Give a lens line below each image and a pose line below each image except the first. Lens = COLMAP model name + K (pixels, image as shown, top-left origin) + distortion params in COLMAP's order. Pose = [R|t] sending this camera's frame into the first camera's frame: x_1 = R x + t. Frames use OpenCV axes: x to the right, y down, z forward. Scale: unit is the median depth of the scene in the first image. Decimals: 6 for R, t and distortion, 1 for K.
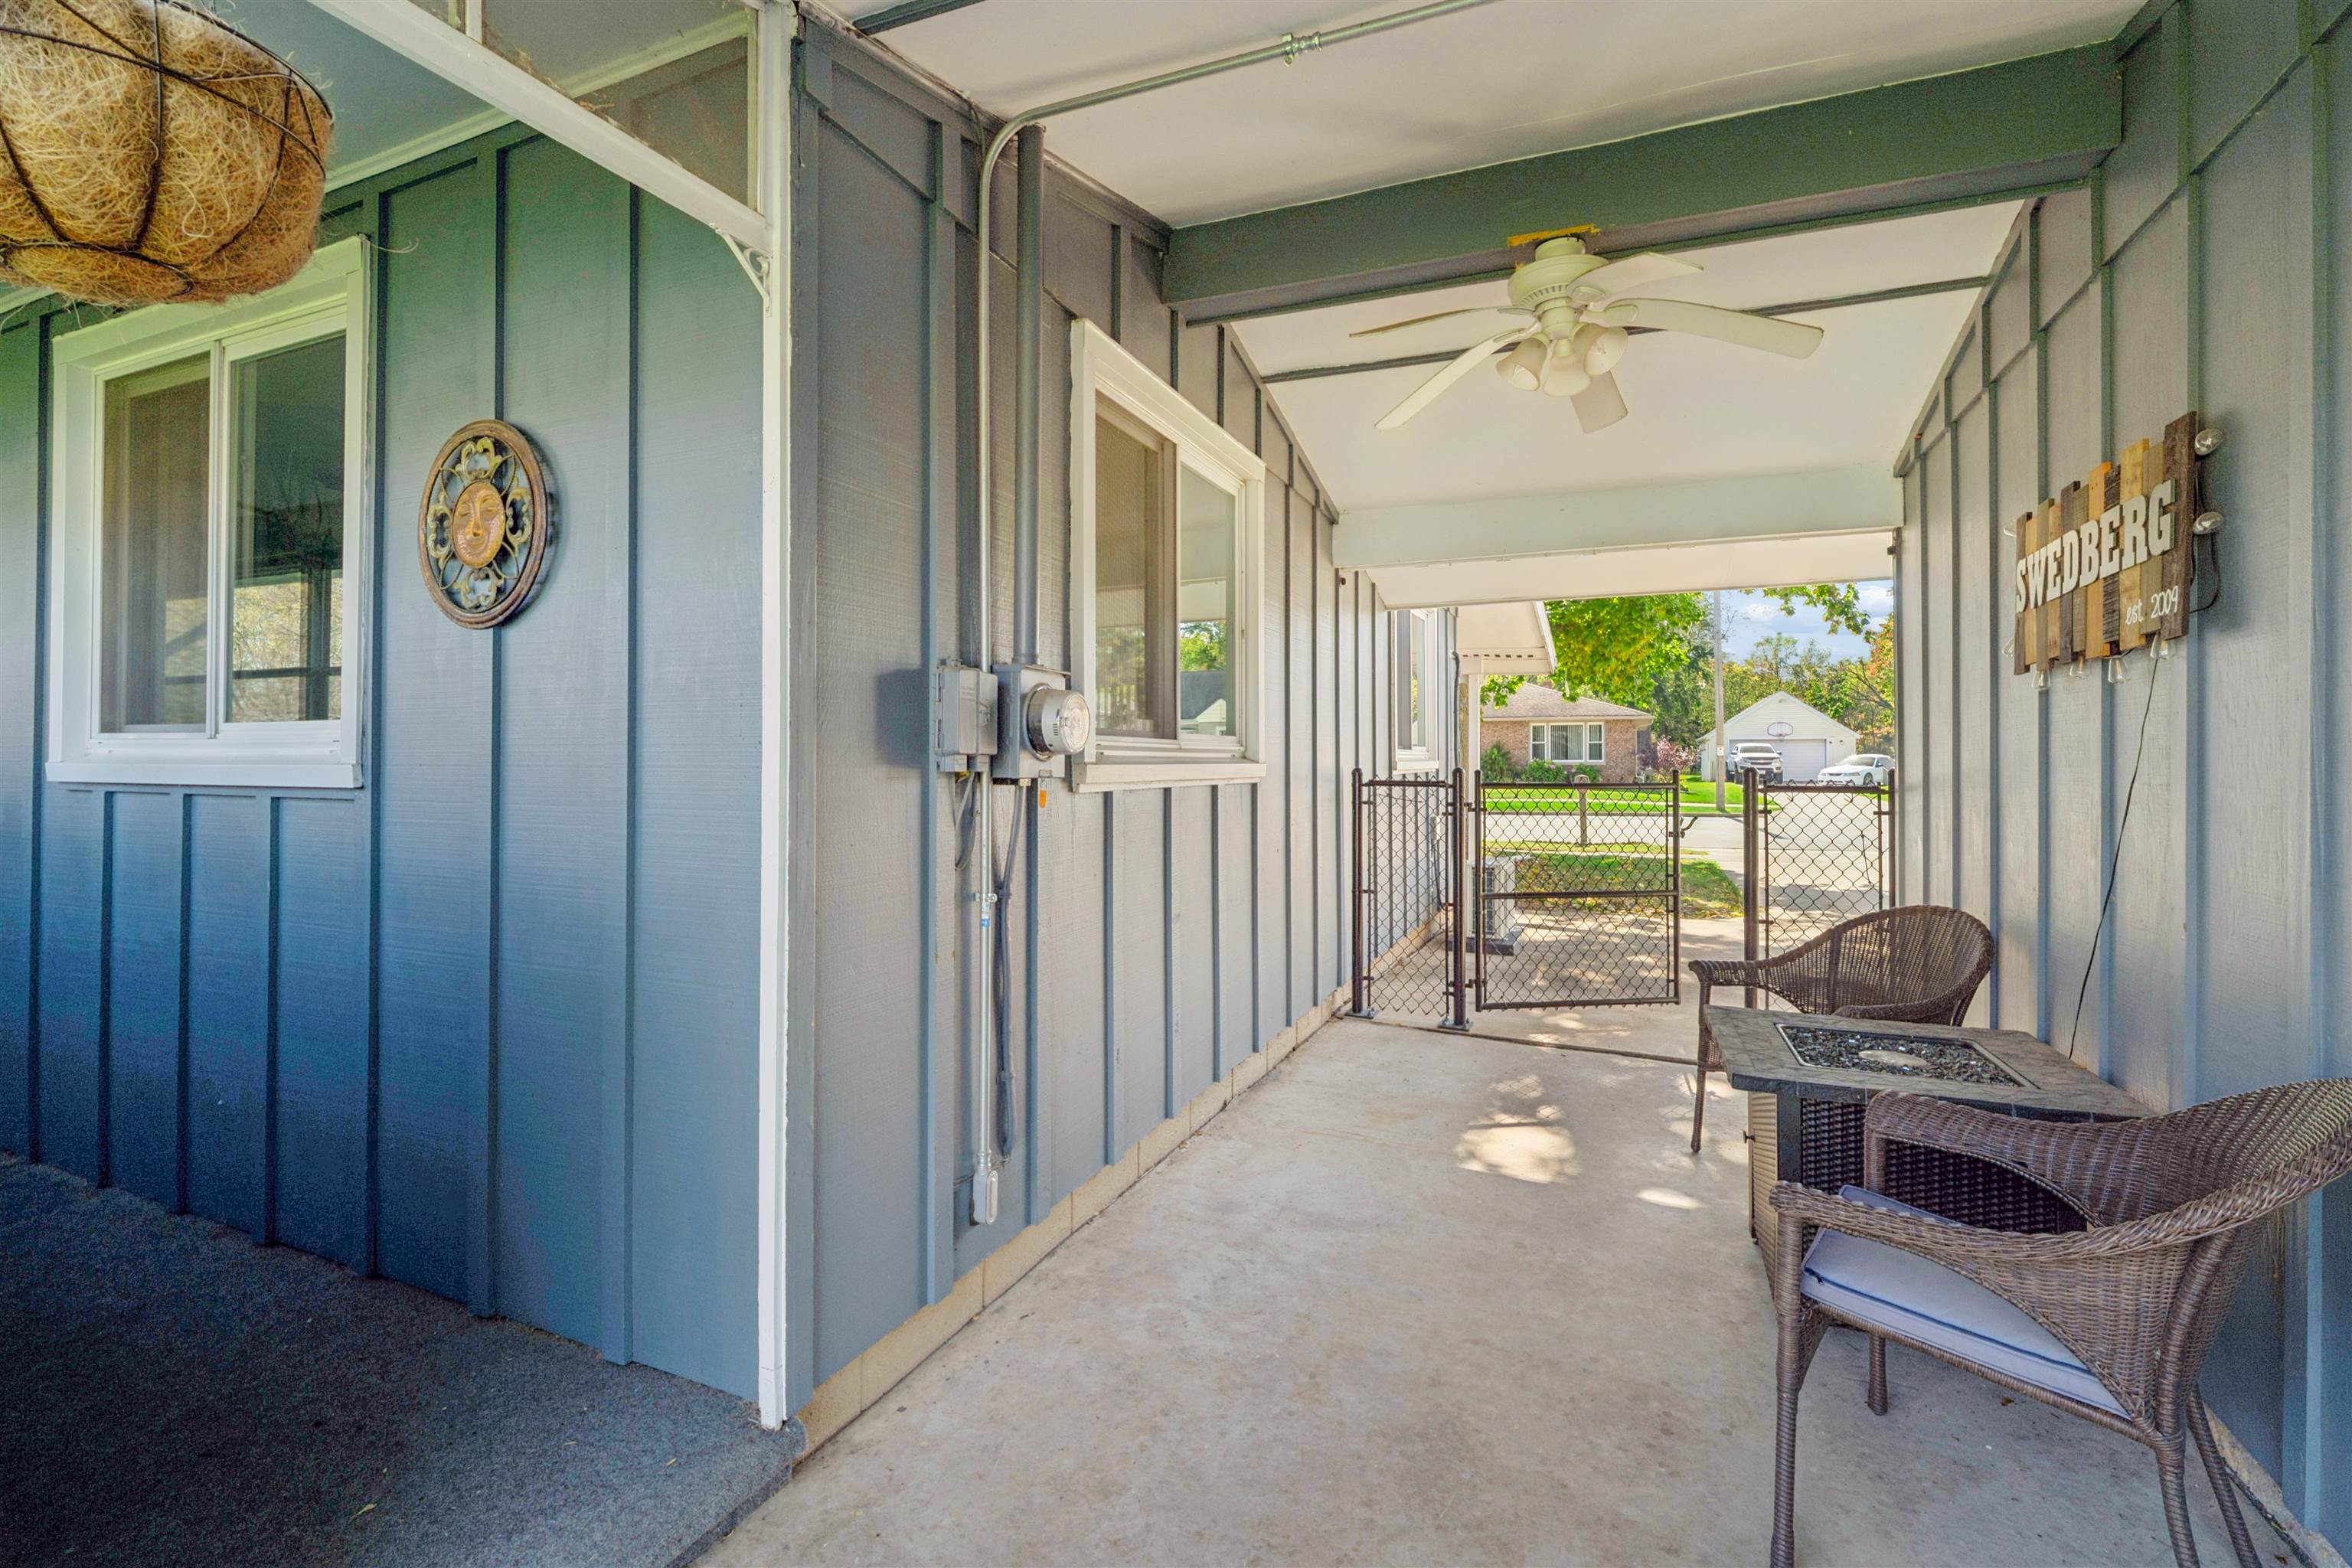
lens RADIAL K [[1023.7, 0, 1176.2], [0, 1023.7, 769.4], [0, 0, 1]] dist [0.001682, -0.000959]
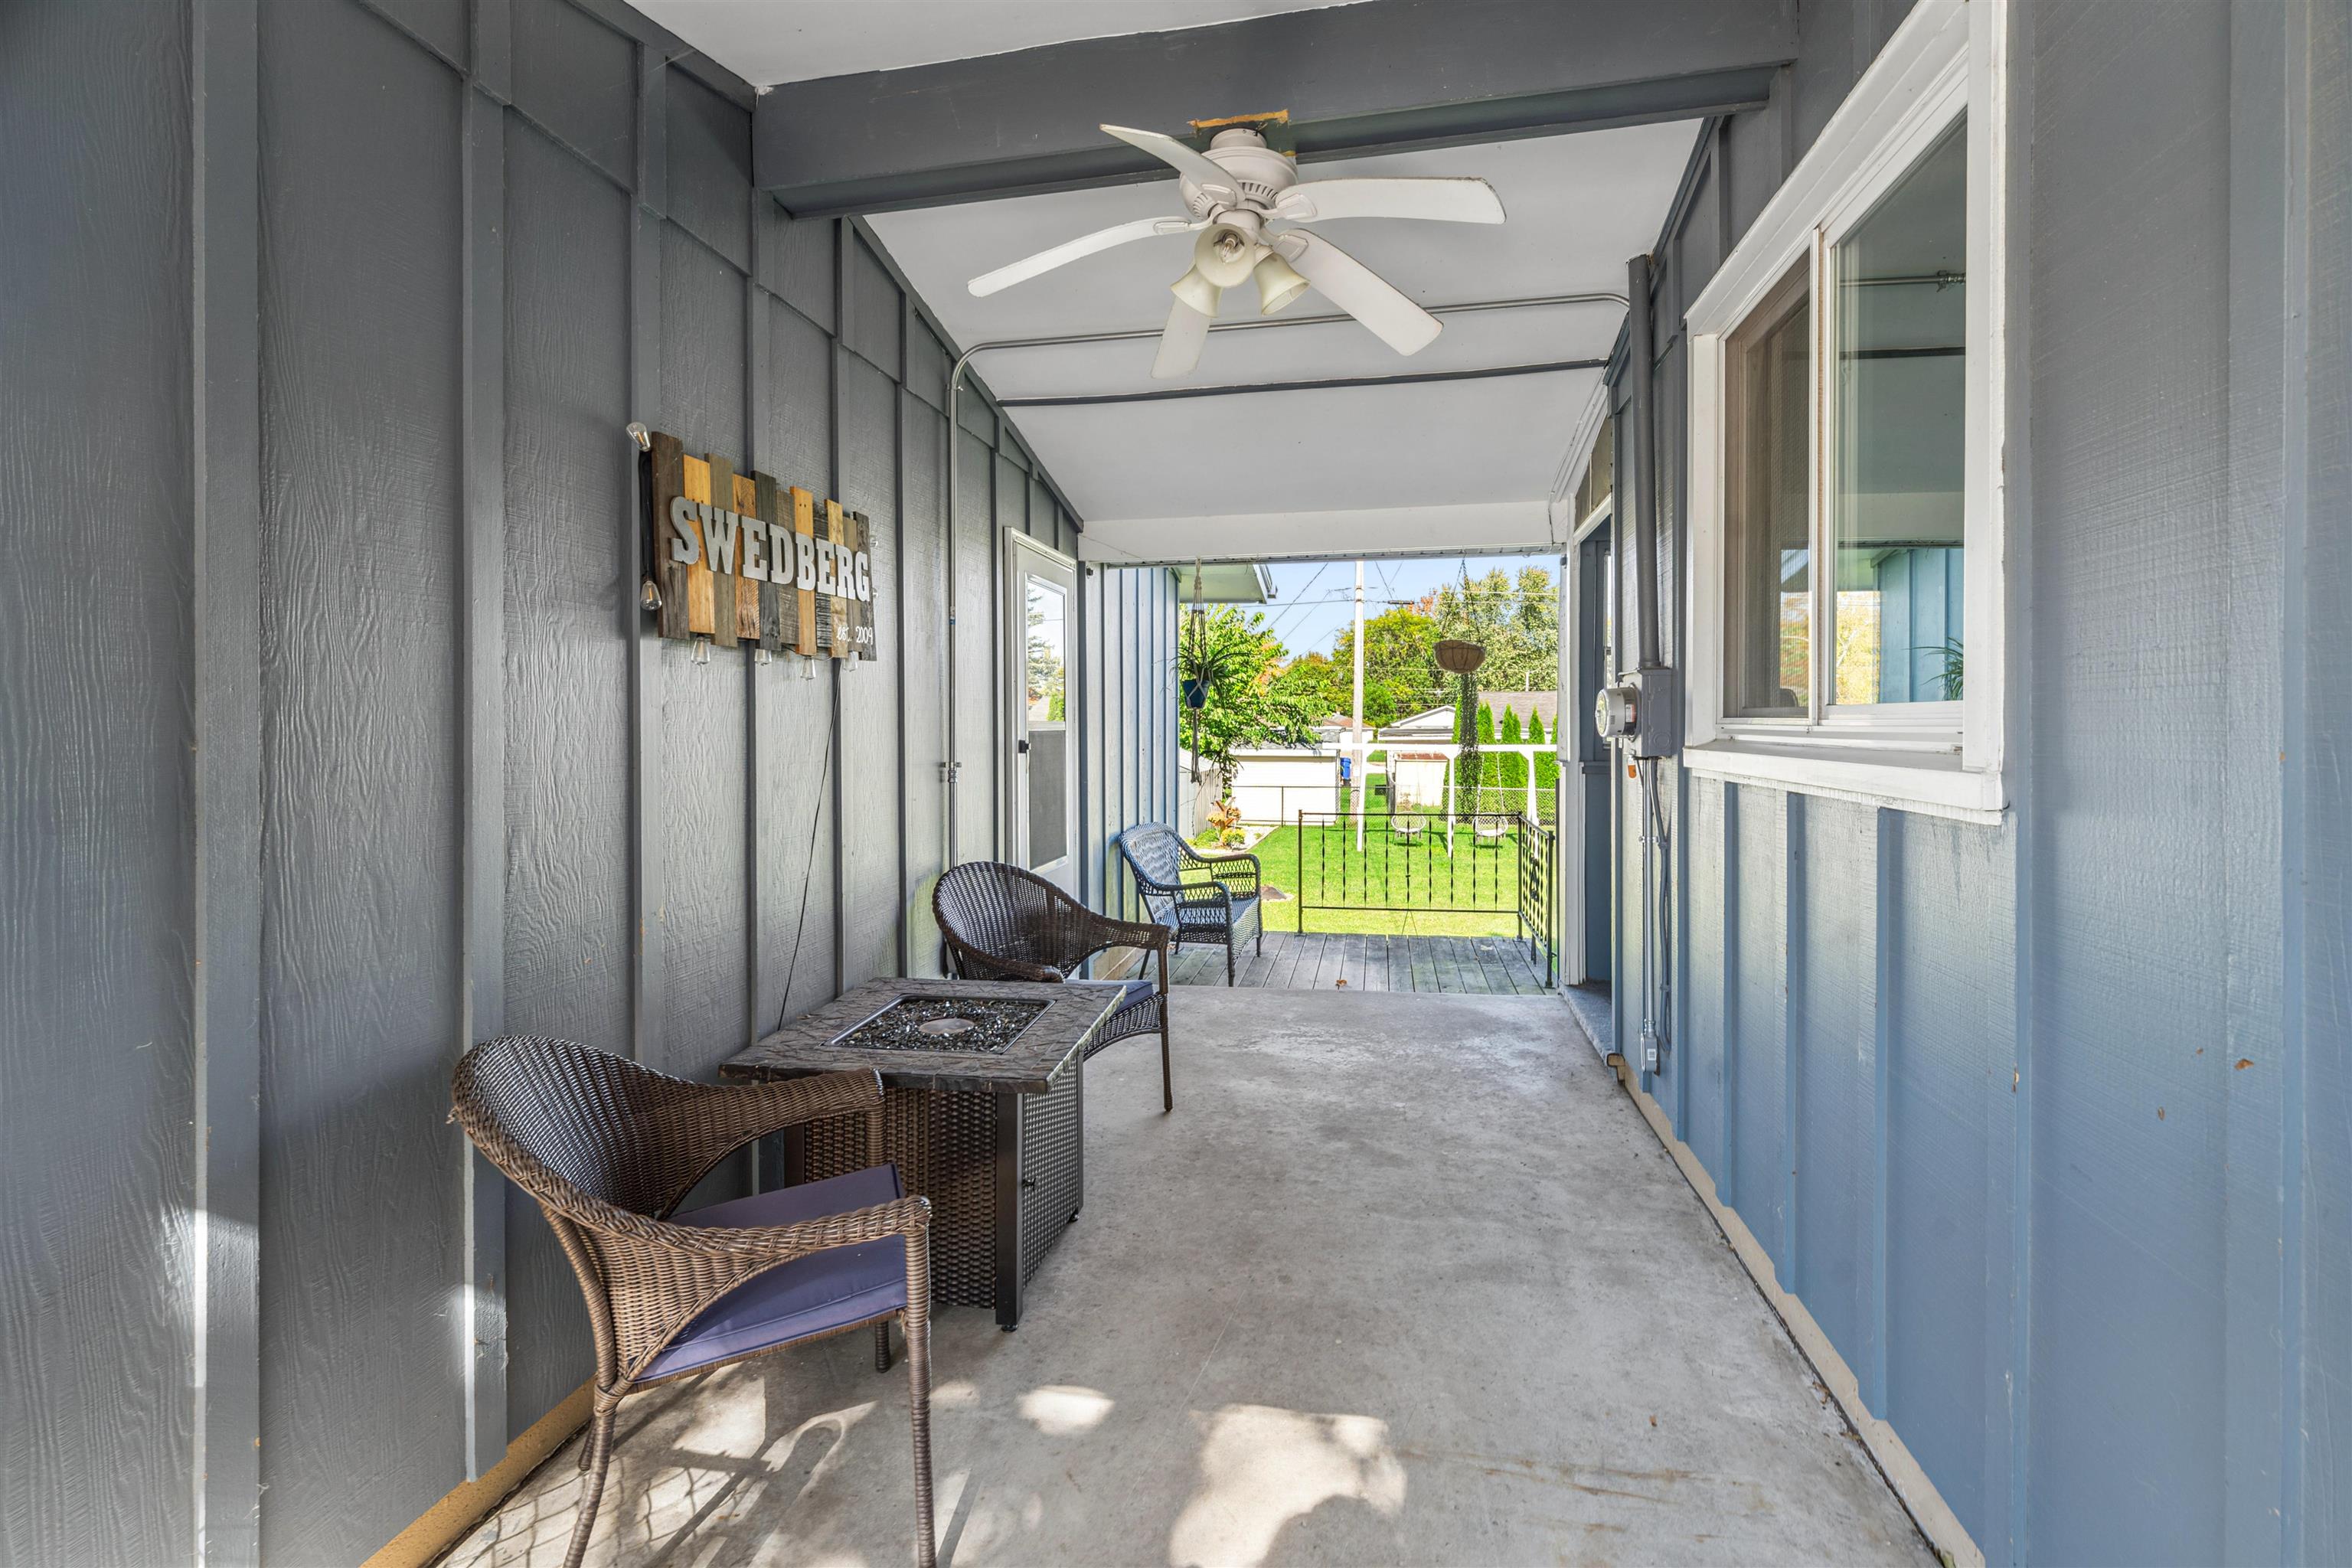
lens RADIAL K [[1023.7, 0, 1189.6], [0, 1023.7, 730.4], [0, 0, 1]] dist [0.001682, -0.000959]
pose [[-0.974668, 0.001001, -0.223652, 0.608109], [0.000511, 0.999997, 0.002249, -0.022584], [0.223654, 0.002078, -0.974666, 1.828567]]
